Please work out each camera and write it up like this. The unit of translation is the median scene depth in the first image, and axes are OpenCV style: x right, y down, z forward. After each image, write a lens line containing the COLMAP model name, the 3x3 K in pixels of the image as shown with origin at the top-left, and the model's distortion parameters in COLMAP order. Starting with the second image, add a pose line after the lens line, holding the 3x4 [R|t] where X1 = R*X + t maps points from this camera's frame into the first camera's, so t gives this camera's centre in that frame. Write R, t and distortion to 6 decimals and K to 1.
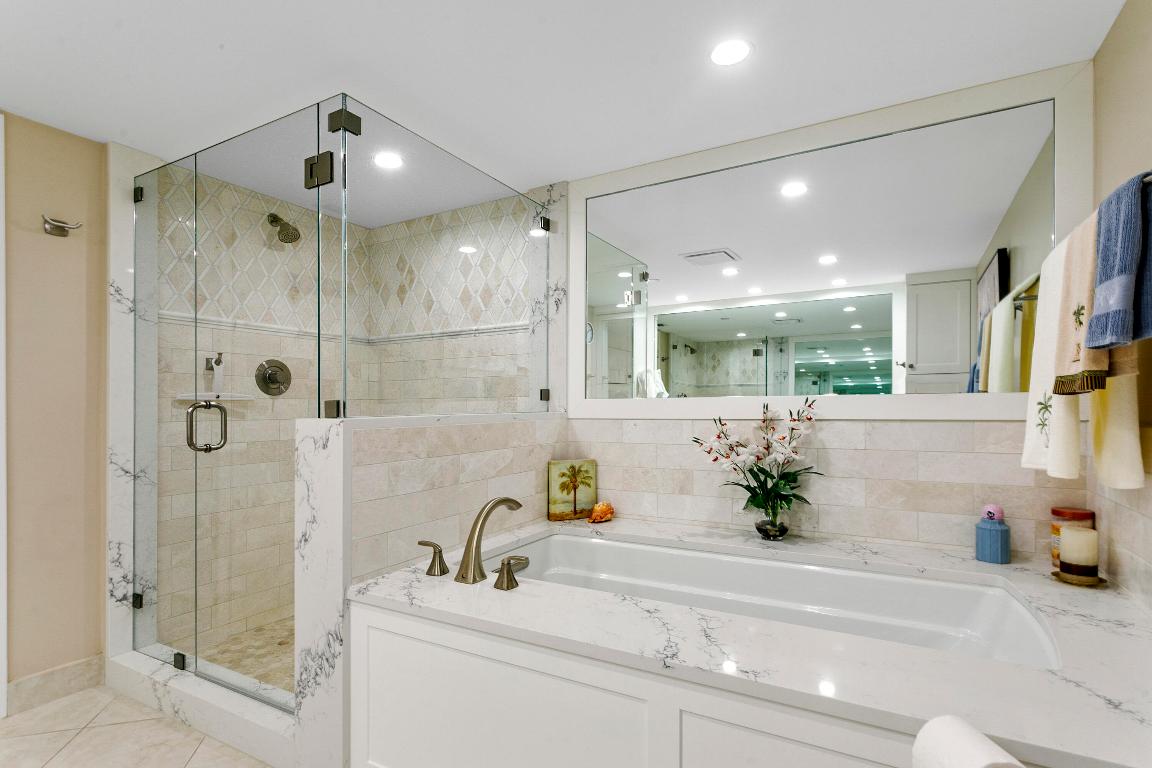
lens RADIAL K [[550.6, 0, 602.9], [0, 550.6, 394.1], [0, 0, 1]] dist [0.001949, -0.000852]
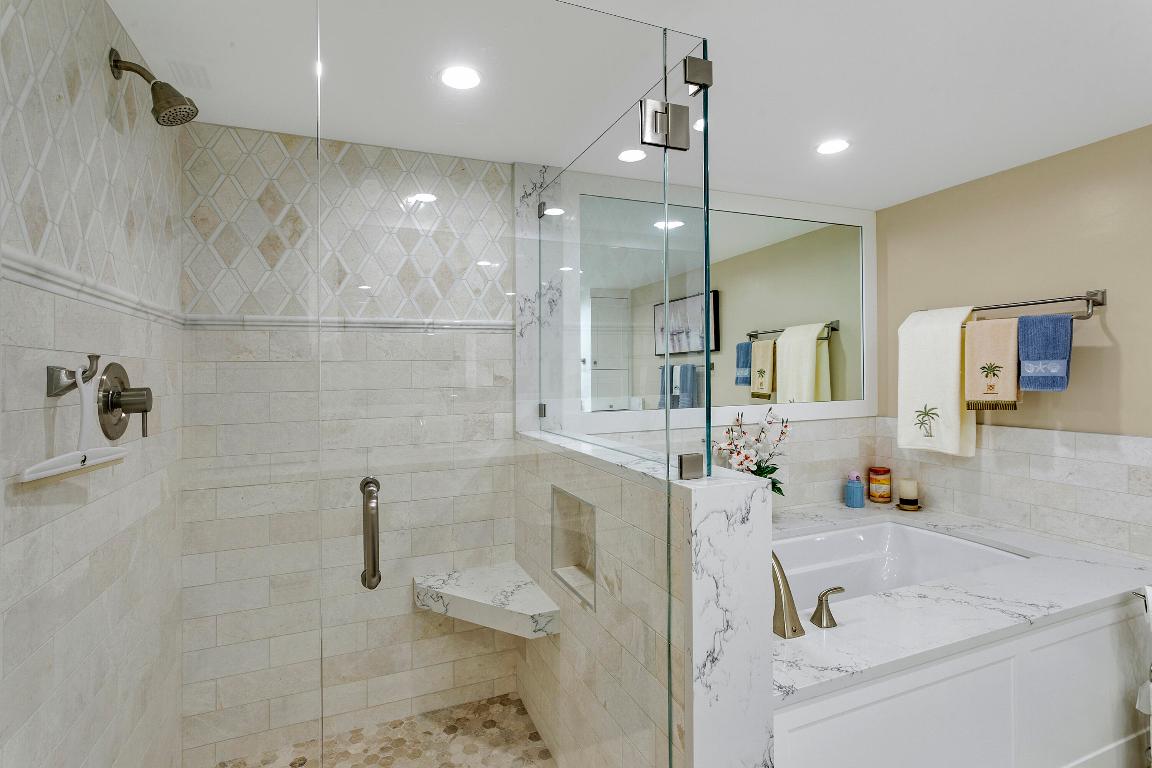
lens RADIAL K [[550.6, 0, 562.0], [0, 550.6, 361.8], [0, 0, 1]] dist [0.001949, -0.000852]
pose [[0.642048, 0.014038, 0.766536, -0.723995], [-0.008485, 0.999901, -0.011205, -0.062870], [-0.766617, 0.000690, 0.642104, 0.418944]]
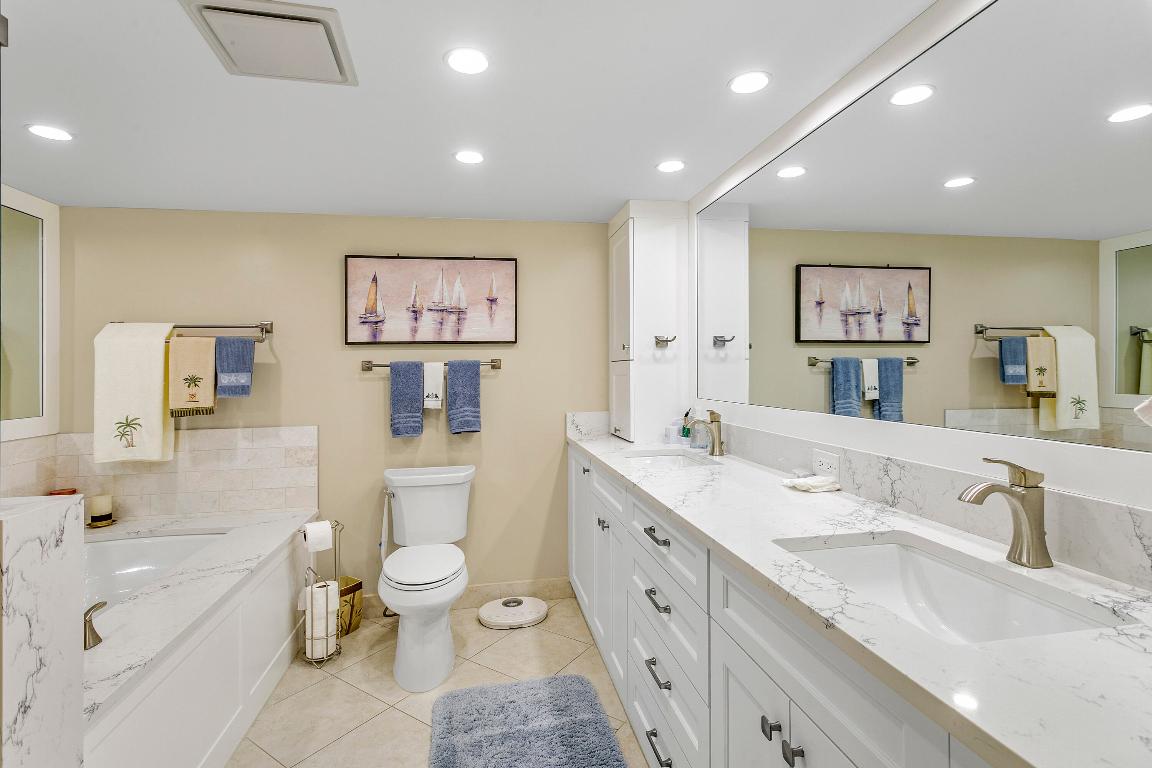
lens RADIAL K [[550.6, 0, 591.2], [0, 550.6, 370.5], [0, 0, 1]] dist [0.001949, -0.000852]
pose [[-0.642140, 0.020175, 0.766321, -0.856476], [0.005002, 0.999743, -0.022129, -0.058717], [-0.766571, -0.010377, -0.642076, 0.549297]]
